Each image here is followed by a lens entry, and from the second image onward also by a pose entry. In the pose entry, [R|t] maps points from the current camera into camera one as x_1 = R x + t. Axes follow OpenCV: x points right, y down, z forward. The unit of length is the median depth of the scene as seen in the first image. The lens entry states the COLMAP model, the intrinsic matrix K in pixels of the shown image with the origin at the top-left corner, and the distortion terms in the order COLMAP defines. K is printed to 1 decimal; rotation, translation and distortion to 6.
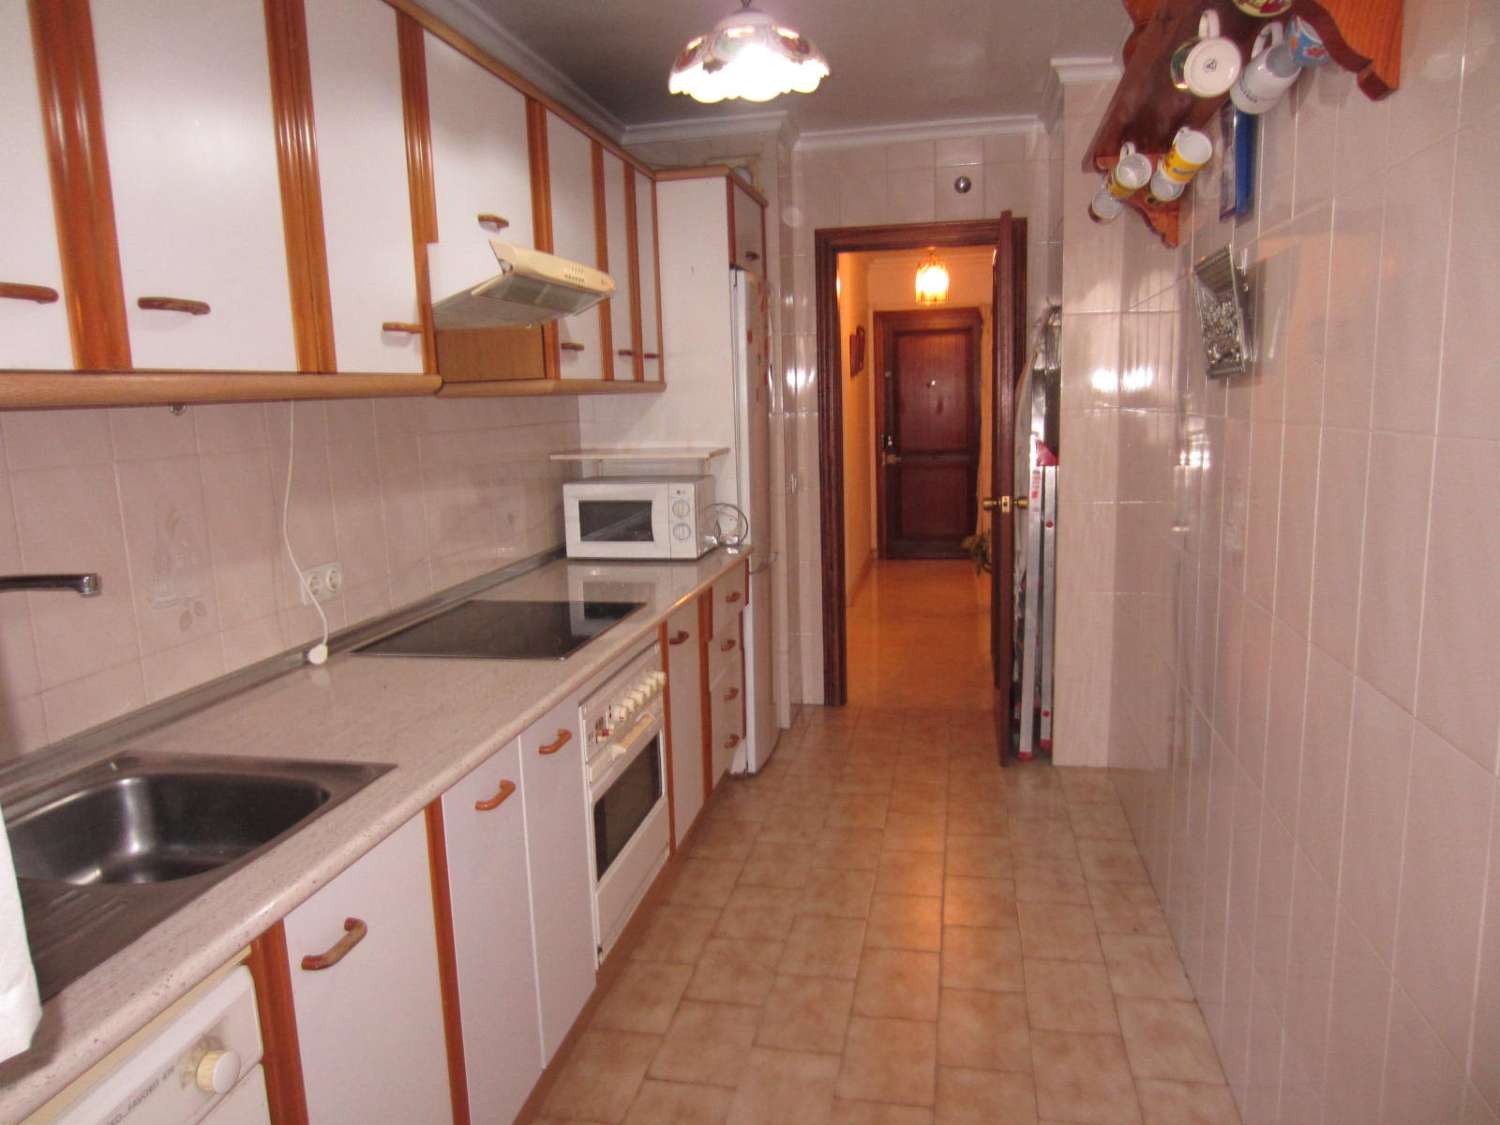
lens RADIAL K [[1049.5, 0, 745.3], [0, 1049.5, 563.6], [0, 0, 1]] dist [-0.045721, 0.016127]
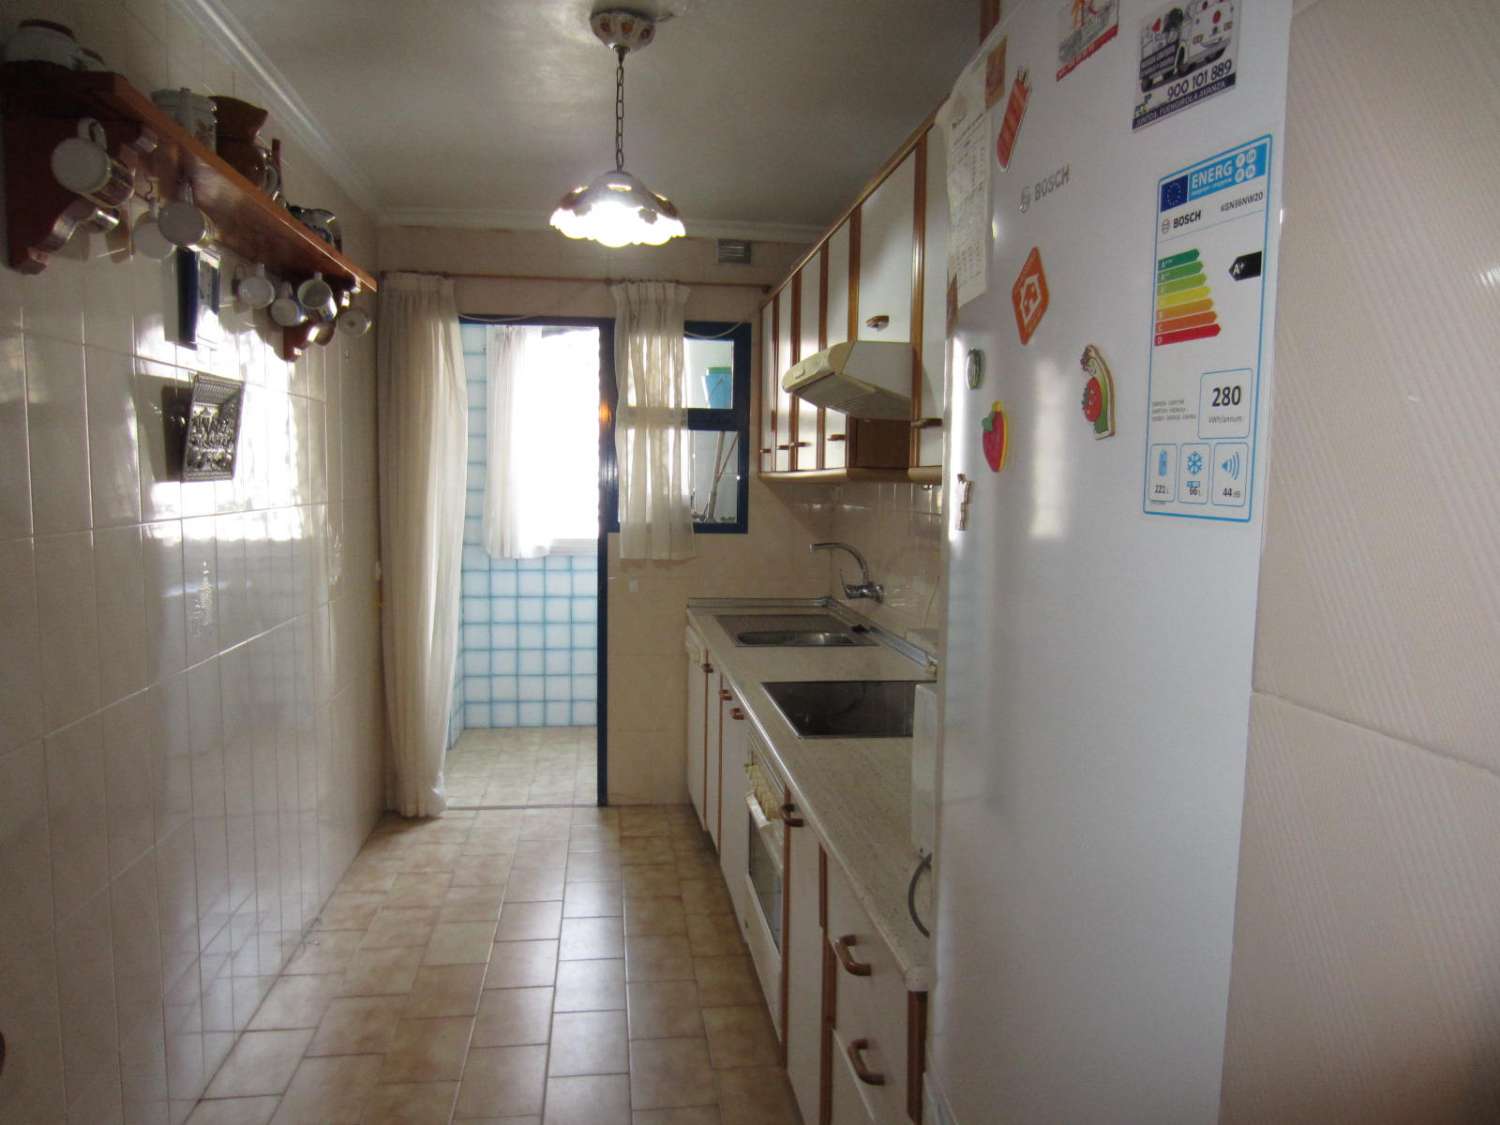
lens RADIAL K [[1049.5, 0, 747.0], [0, 1049.5, 562.3], [0, 0, 1]] dist [-0.045721, 0.016127]
pose [[-0.939952, 0.044033, -0.338456, 0.345385], [-0.040581, 0.970191, 0.238922, -0.457501], [0.338887, 0.238310, -0.910145, 2.660471]]
